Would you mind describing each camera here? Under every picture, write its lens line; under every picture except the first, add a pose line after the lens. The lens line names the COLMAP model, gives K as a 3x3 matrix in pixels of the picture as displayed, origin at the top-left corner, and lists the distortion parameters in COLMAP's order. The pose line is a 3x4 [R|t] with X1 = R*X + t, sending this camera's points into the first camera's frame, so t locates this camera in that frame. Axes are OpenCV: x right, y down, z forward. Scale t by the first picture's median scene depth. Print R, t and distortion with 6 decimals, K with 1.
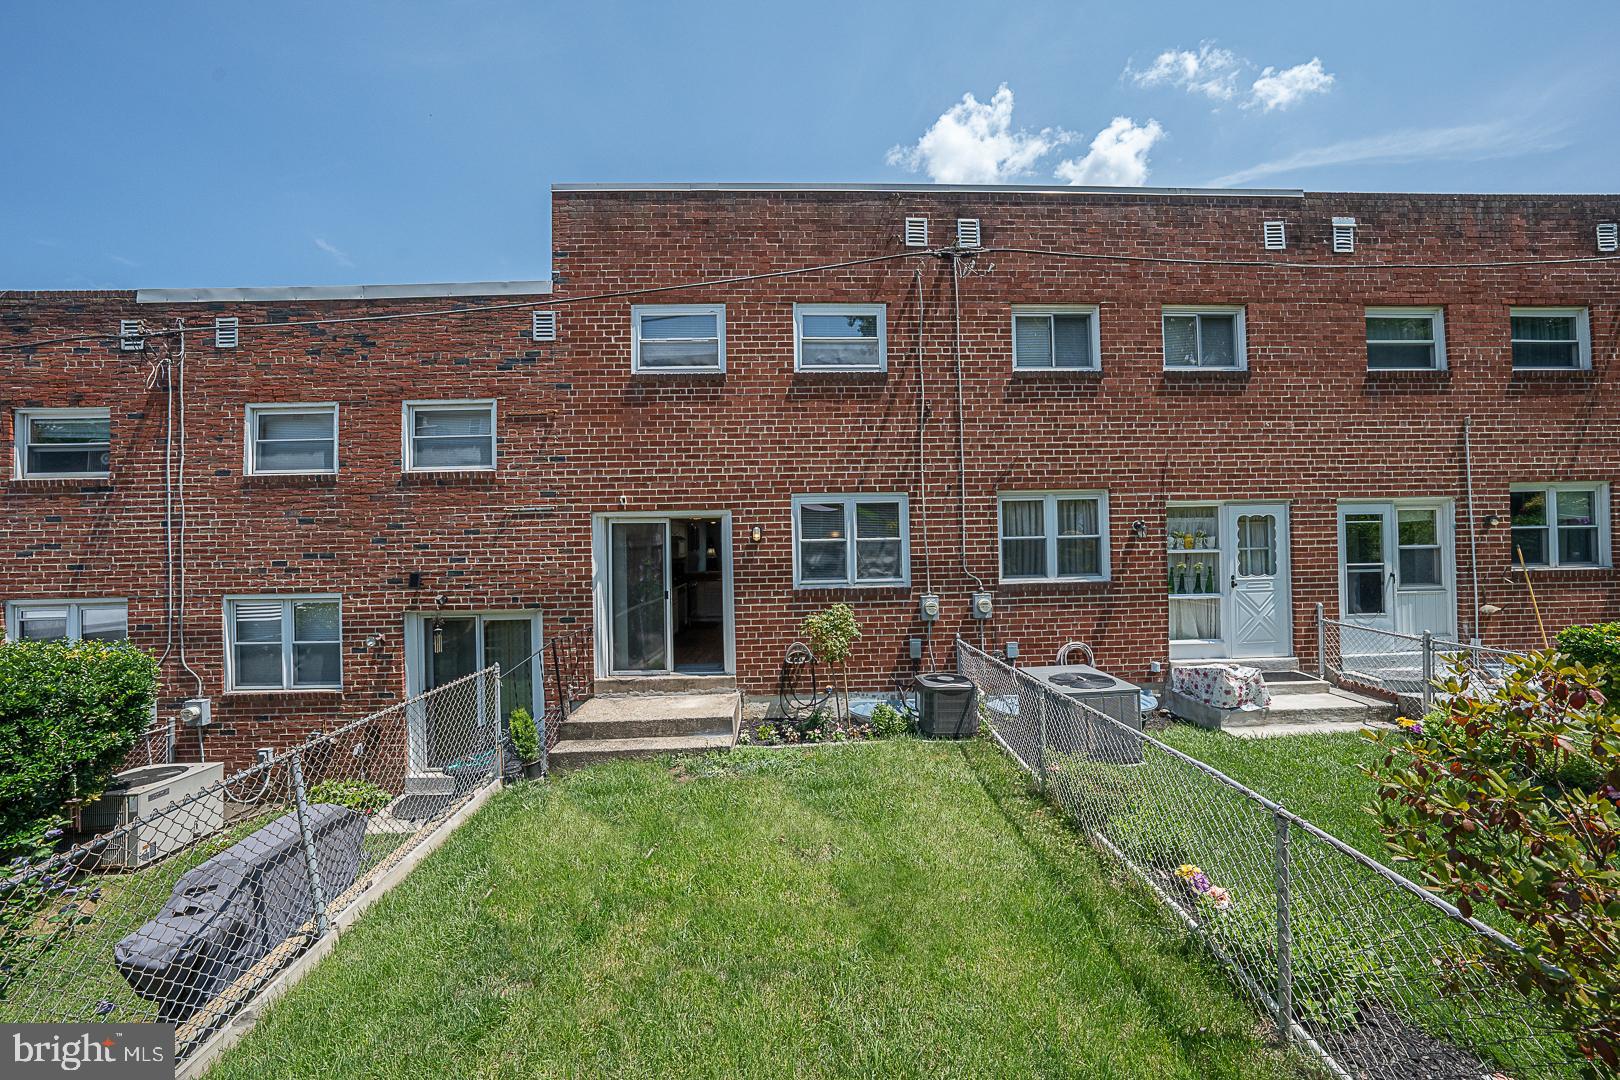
lens RADIAL K [[555.6, 0, 806.3], [0, 555.6, 532.7], [0, 0, 1]] dist [-0.018343, -0.000025]
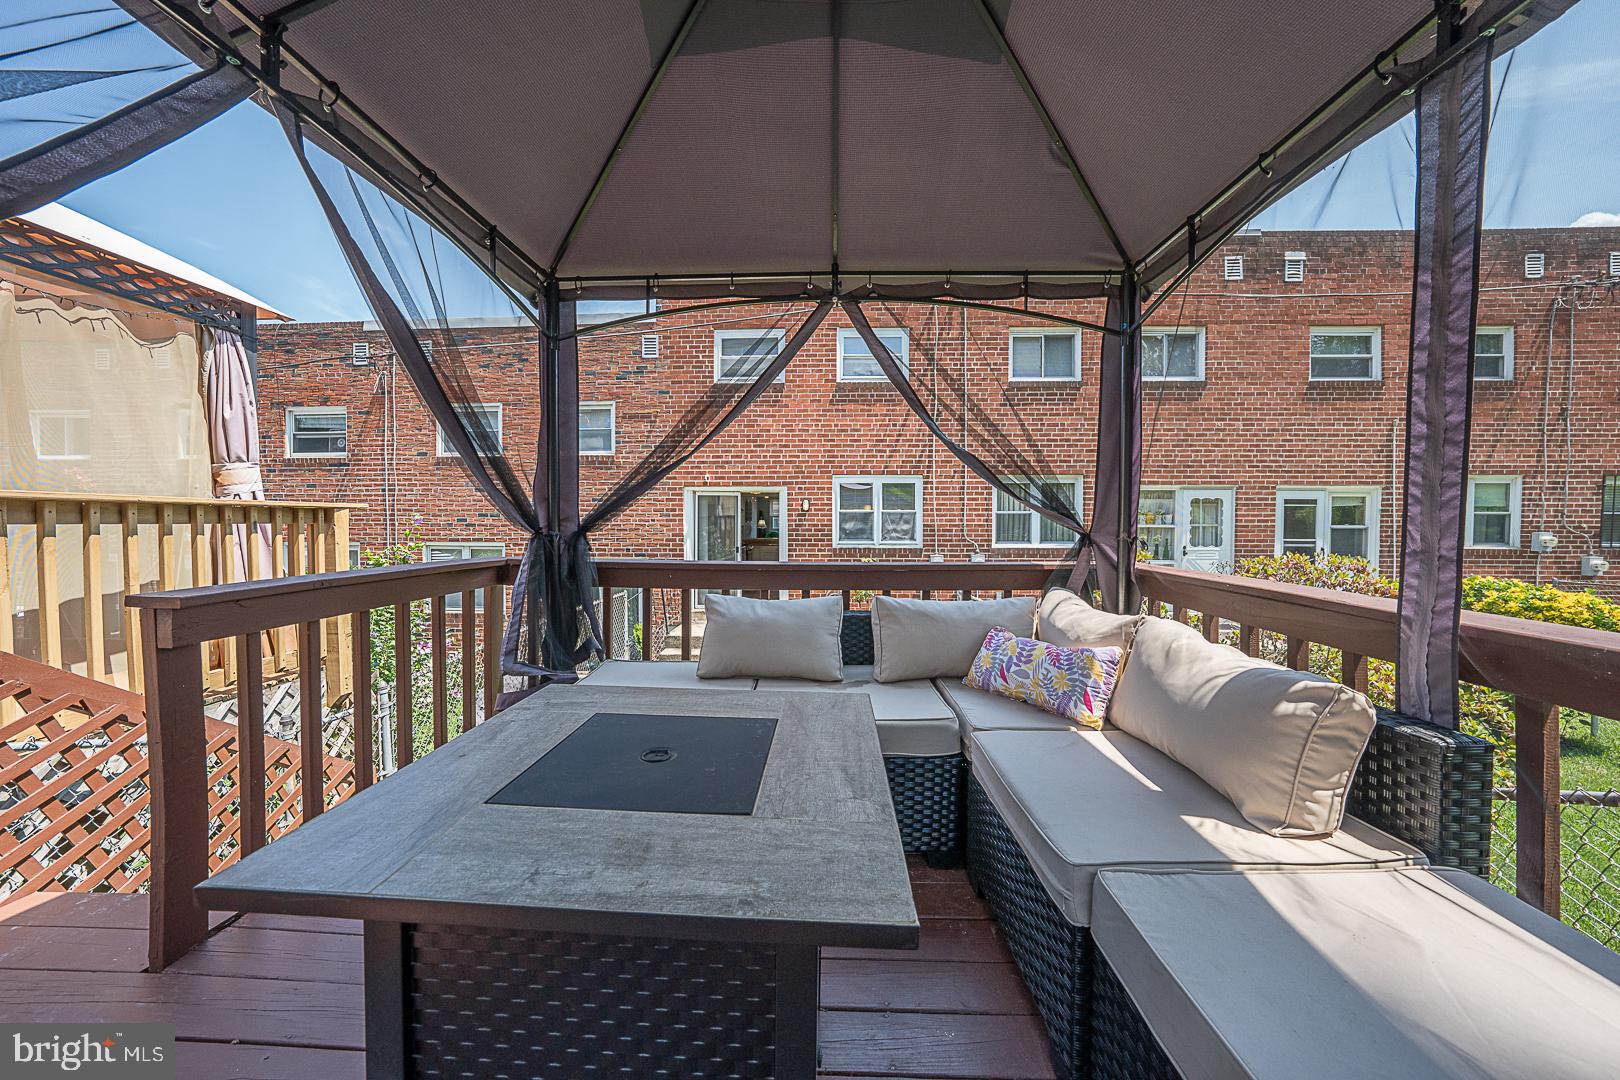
lens RADIAL K [[555.6, 0, 809.0], [0, 555.6, 534.3], [0, 0, 1]] dist [-0.018343, -0.000025]
pose [[0.996987, 0.022767, -0.074146, 0.018116], [-0.019212, 0.998647, 0.048315, 0.007112], [0.075145, -0.046745, 0.996076, -0.316454]]
